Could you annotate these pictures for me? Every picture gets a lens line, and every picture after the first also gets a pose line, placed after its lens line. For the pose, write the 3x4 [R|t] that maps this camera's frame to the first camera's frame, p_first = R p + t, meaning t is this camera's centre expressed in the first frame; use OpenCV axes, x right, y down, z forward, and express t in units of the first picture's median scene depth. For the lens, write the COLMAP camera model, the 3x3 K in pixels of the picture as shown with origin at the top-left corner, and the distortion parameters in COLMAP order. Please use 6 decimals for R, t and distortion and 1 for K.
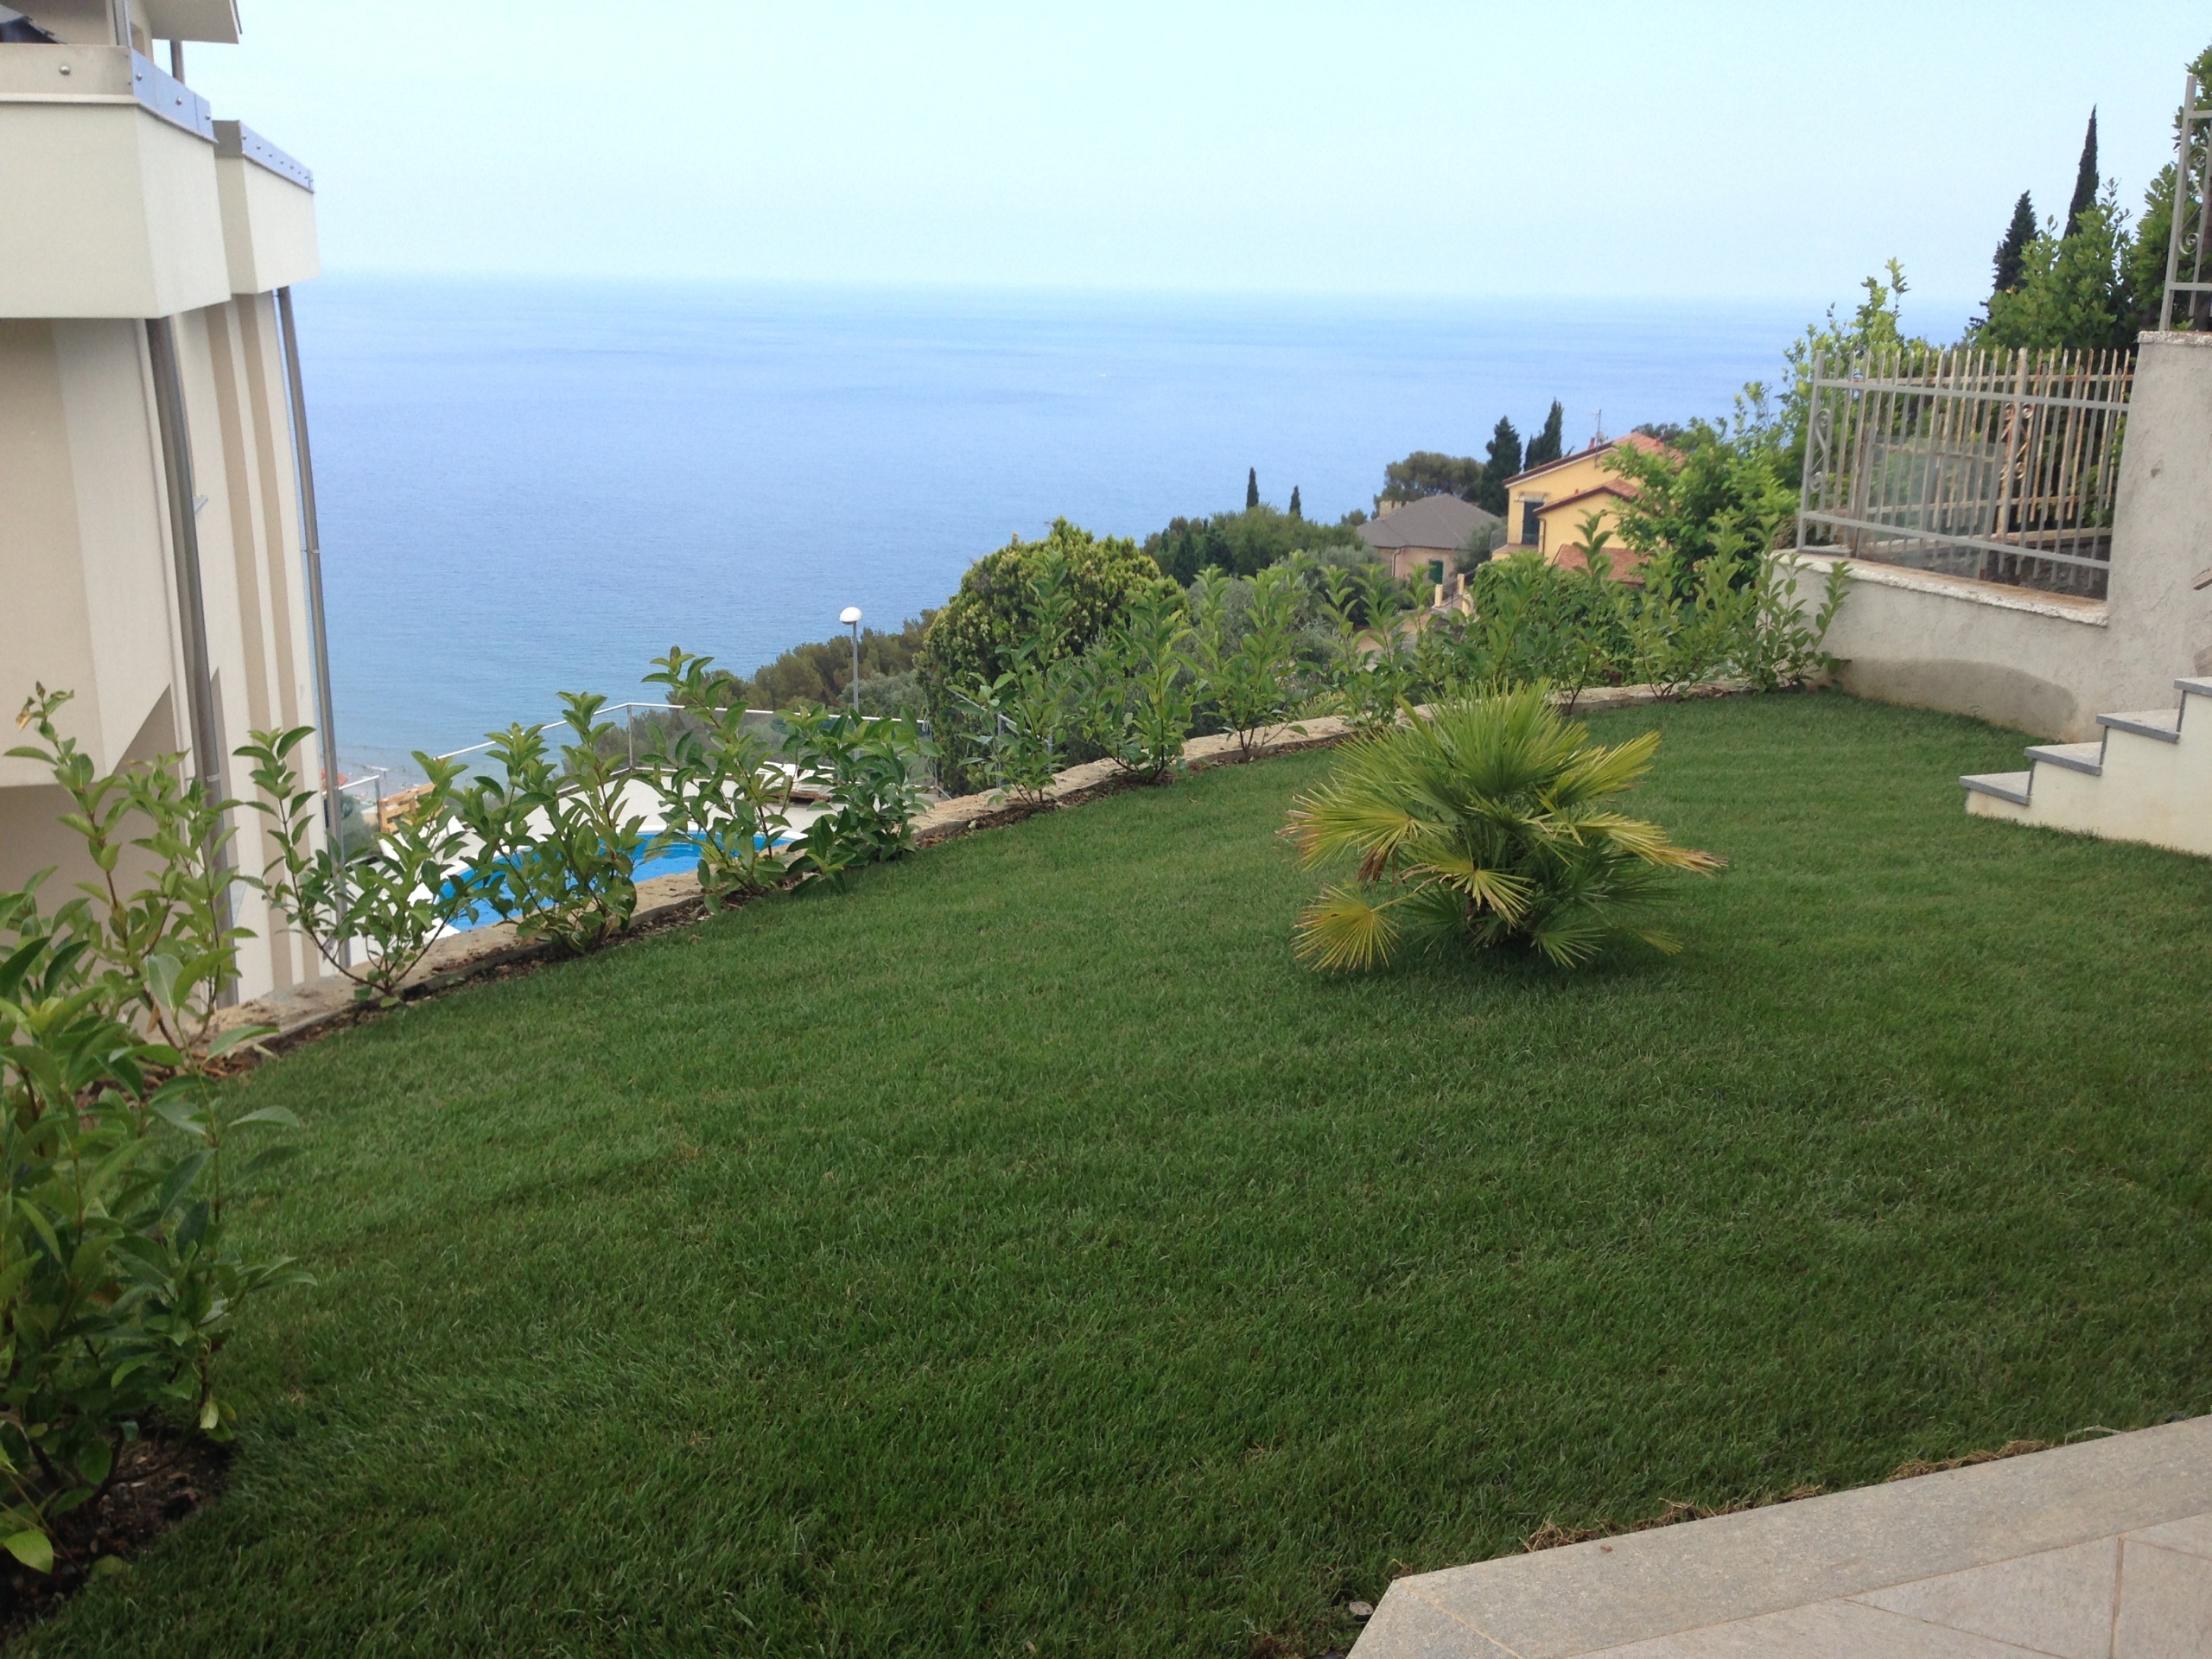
lens RADIAL K [[1960.5, 0, 1106.0], [0, 1960.5, 829.5], [0, 0, 1]] dist [0.094098, -0.234070]
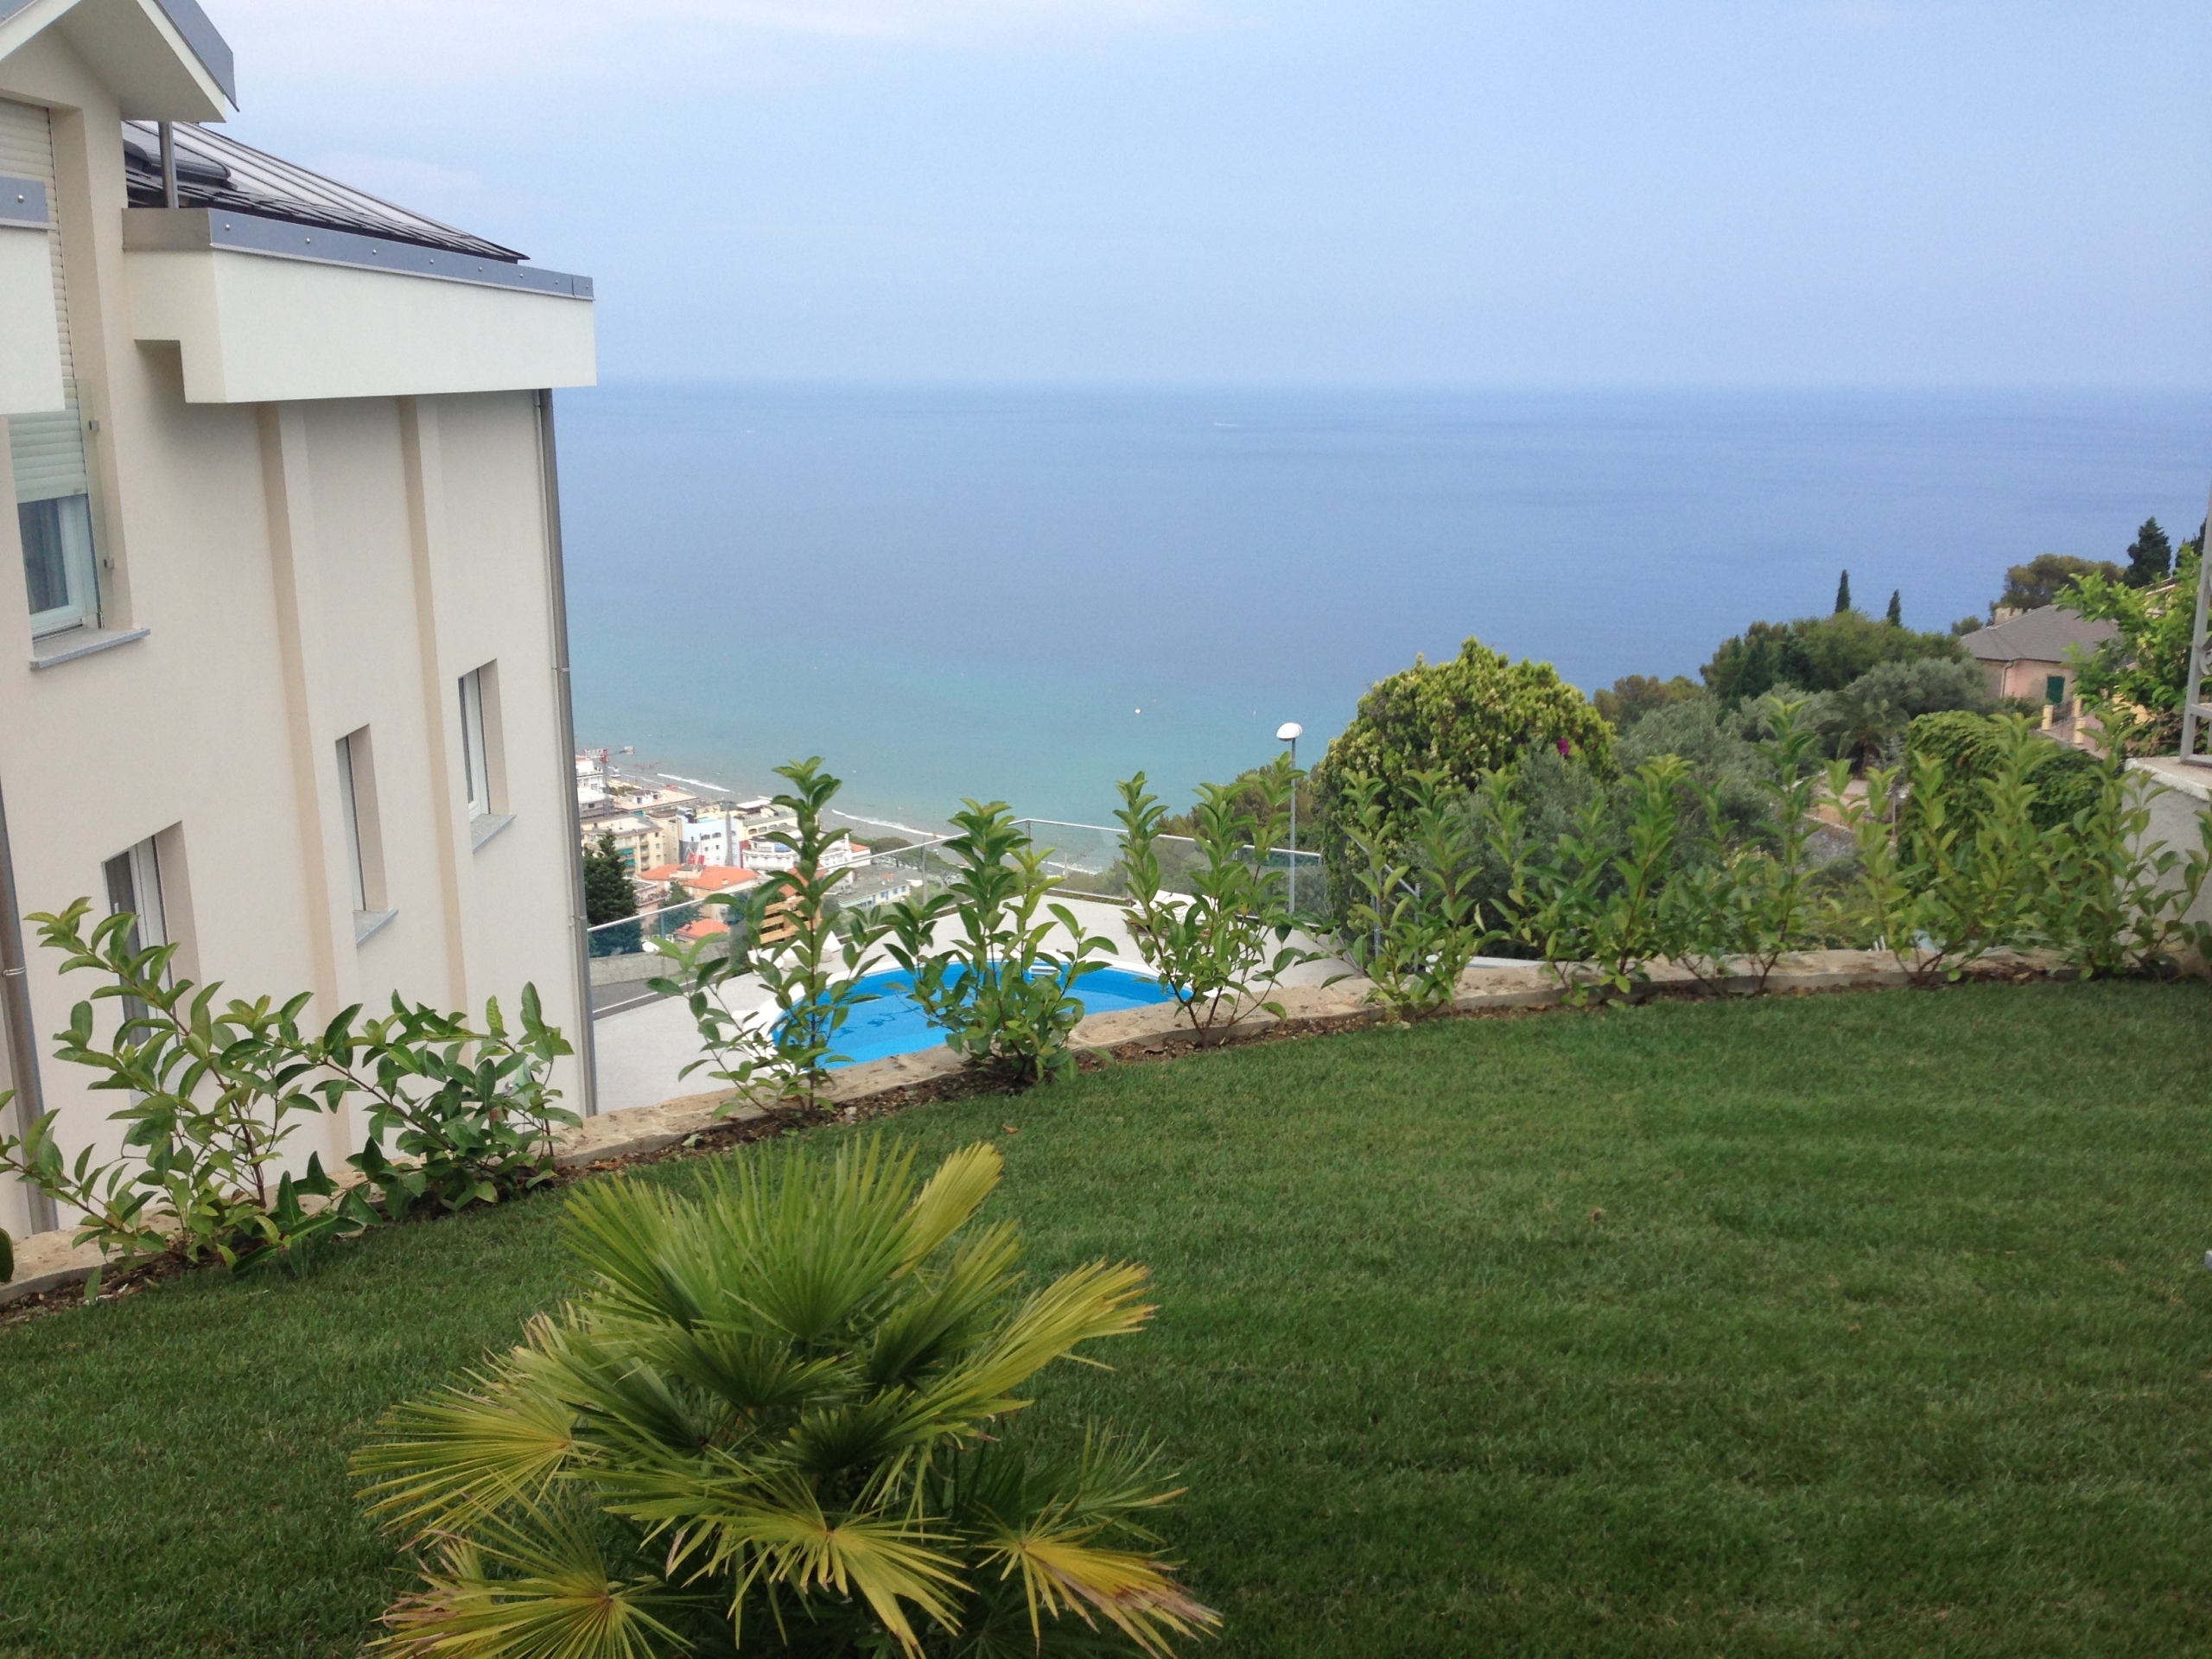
lens RADIAL K [[1960.5, 0, 1106.0], [0, 1960.5, 829.5], [0, 0, 1]] dist [0.094098, -0.234070]
pose [[0.955722, 0.049667, -0.290049, 0.081054], [-0.063213, 0.997295, -0.037518, -0.028659], [0.287401, 0.054191, 0.956276, 0.106650]]
